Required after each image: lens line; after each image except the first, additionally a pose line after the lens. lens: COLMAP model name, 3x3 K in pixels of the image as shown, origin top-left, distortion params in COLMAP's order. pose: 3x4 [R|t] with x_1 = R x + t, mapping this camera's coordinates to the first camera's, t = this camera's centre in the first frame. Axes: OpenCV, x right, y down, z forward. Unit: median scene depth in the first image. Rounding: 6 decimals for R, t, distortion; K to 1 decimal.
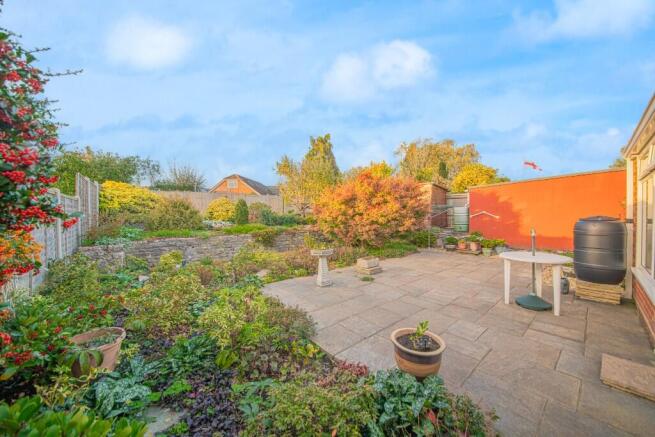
lens RADIAL K [[232.6, 0, 327.5], [0, 232.6, 218.5], [0, 0, 1]] dist [-0.000714, -0.000189]
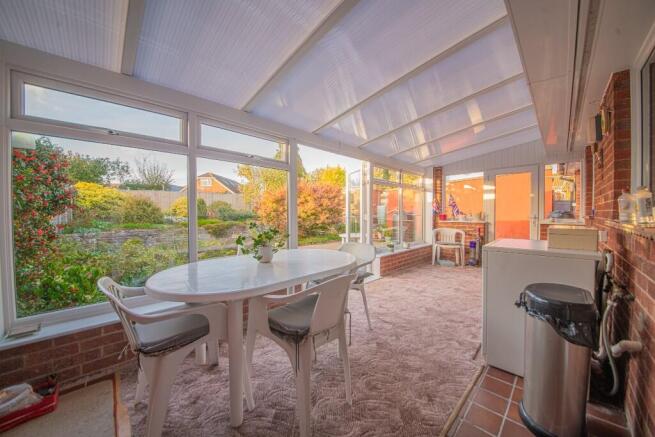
lens RADIAL K [[232.6, 0, 327.5], [0, 232.6, 218.5], [0, 0, 1]] dist [-0.000714, -0.000189]
pose [[0.997696, -0.001575, 0.067819, 0.254246], [0.000726, 0.999921, 0.012544, 0.007689], [-0.067833, -0.012466, 0.997619, -0.295548]]
